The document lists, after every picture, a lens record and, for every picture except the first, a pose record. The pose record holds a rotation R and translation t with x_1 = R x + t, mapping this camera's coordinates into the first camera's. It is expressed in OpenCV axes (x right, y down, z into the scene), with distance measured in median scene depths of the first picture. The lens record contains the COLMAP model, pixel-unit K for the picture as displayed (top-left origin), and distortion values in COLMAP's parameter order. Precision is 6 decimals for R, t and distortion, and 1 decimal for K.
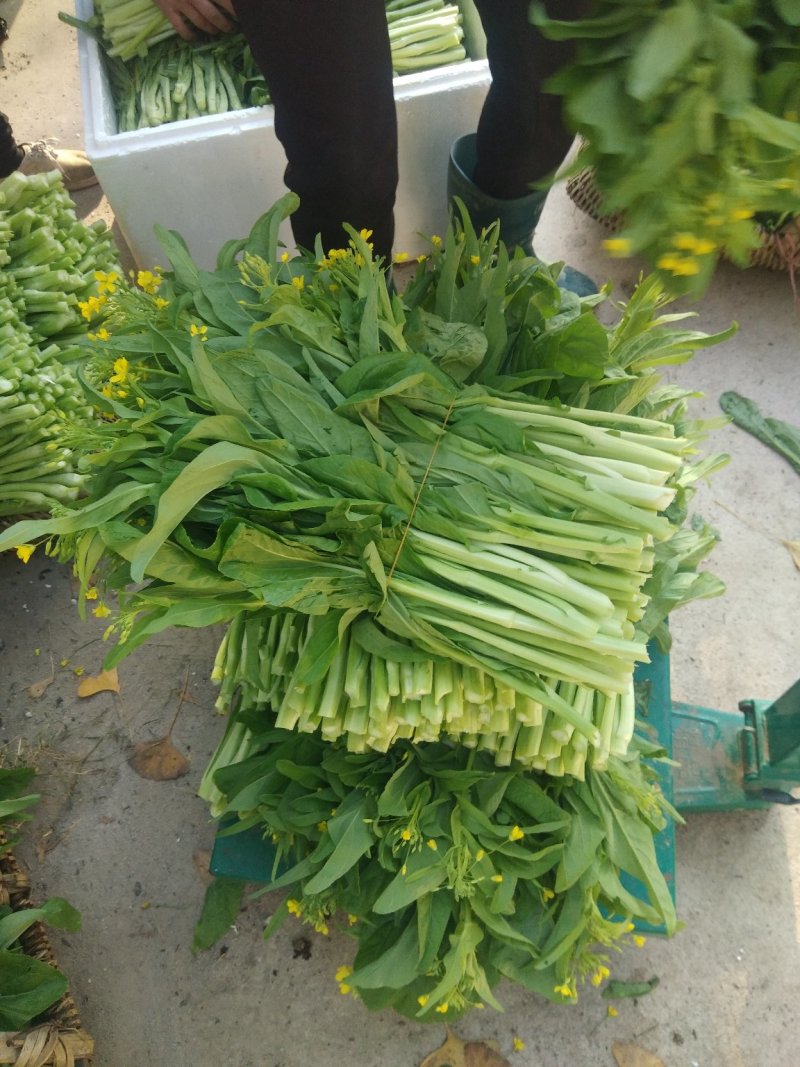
lens RADIAL K [[845.2, 0, 400.0], [0, 845.2, 533.5], [0, 0, 1]] dist [0.000470, -0.005355]
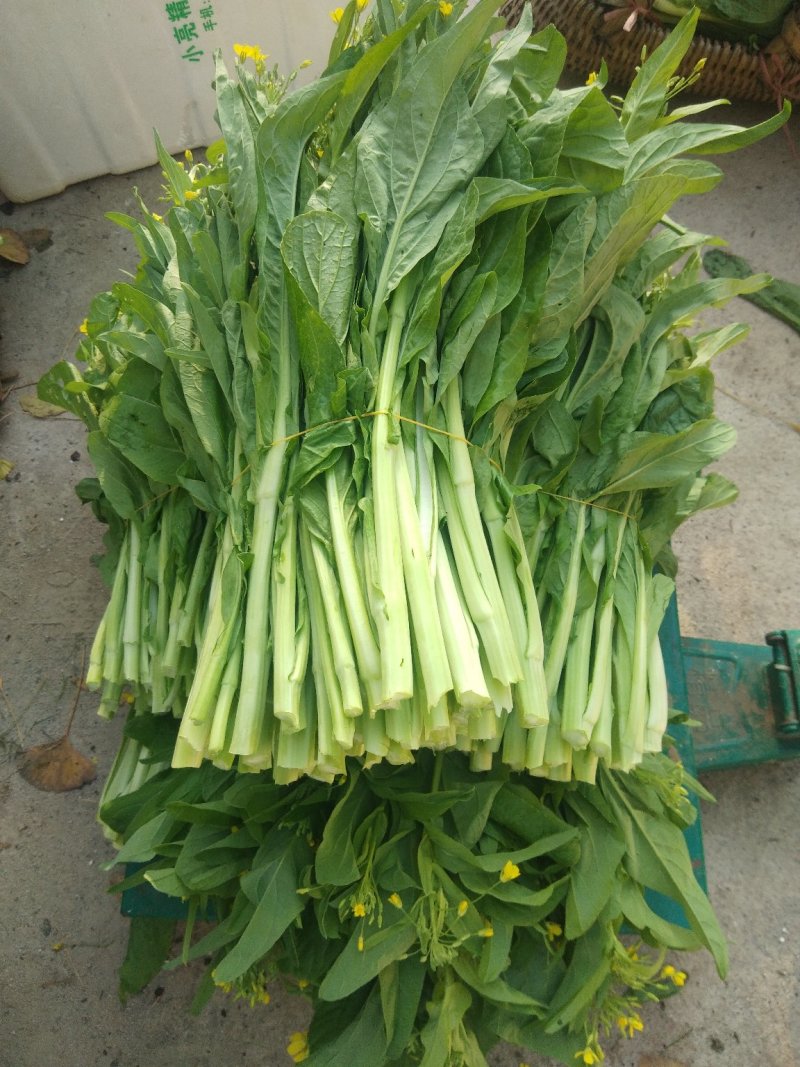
lens RADIAL K [[845.2, 0, 400.0], [0, 845.2, 533.5], [0, 0, 1]] dist [0.000470, -0.005355]
pose [[0.994723, -0.093703, 0.041783, 0.033190], [0.088717, 0.990139, 0.108412, -0.013594], [-0.051530, -0.104133, 0.993228, 0.246809]]
